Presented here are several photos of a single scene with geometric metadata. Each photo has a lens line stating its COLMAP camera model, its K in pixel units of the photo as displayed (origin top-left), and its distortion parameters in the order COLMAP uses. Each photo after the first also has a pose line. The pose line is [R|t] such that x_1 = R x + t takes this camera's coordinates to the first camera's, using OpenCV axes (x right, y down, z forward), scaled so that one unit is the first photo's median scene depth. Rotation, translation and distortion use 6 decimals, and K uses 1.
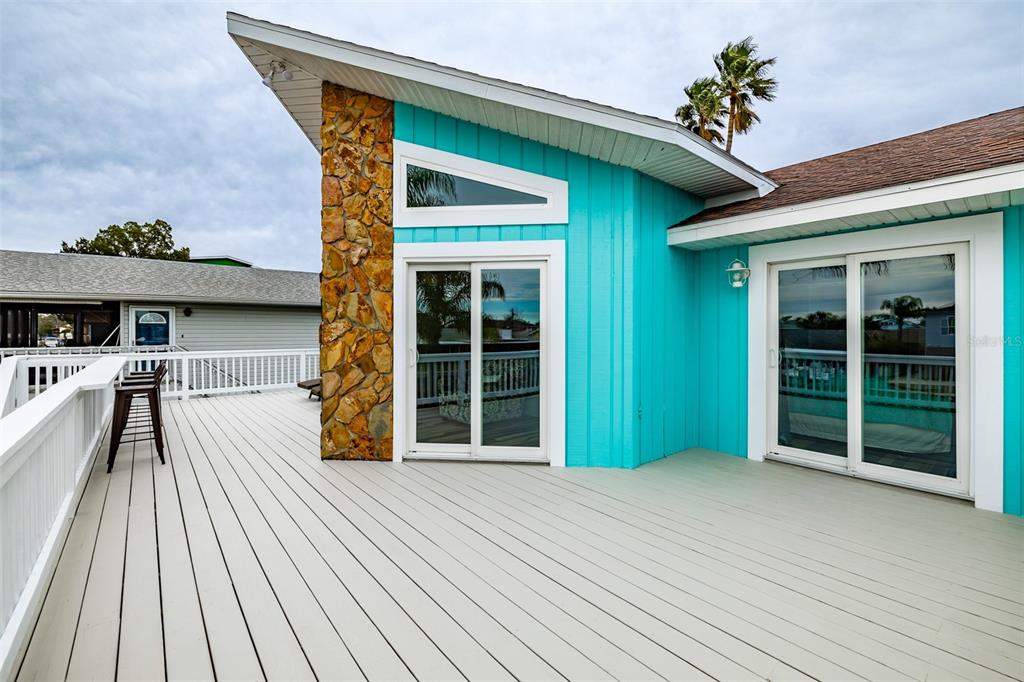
lens RADIAL K [[435.0, 0, 517.0], [0, 435.0, 334.5], [0, 0, 1]] dist [-0.008093, 0.000038]
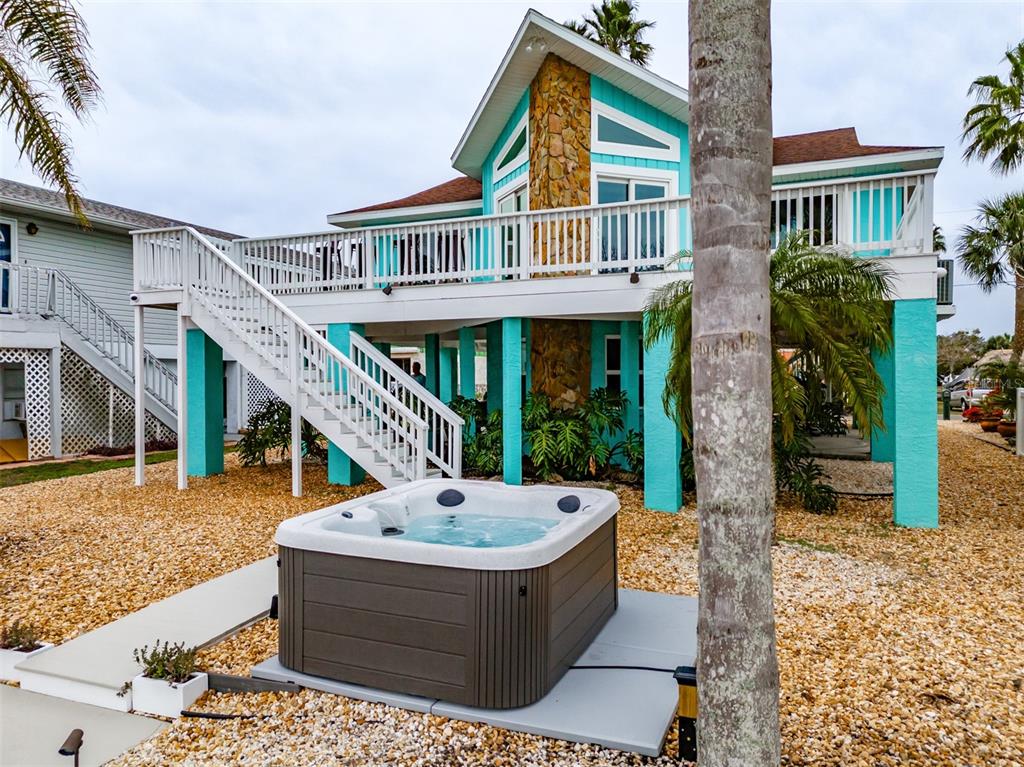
lens RADIAL K [[760.0, 0, 503.8], [0, 760.0, 382.2], [0, 0, 1]] dist [-0.003761, -0.003179]
pose [[0.883314, -0.017294, 0.468463, -1.904511], [0.015224, 0.999850, 0.008204, 0.580174], [-0.468535, -0.000115, 0.883445, -1.343448]]
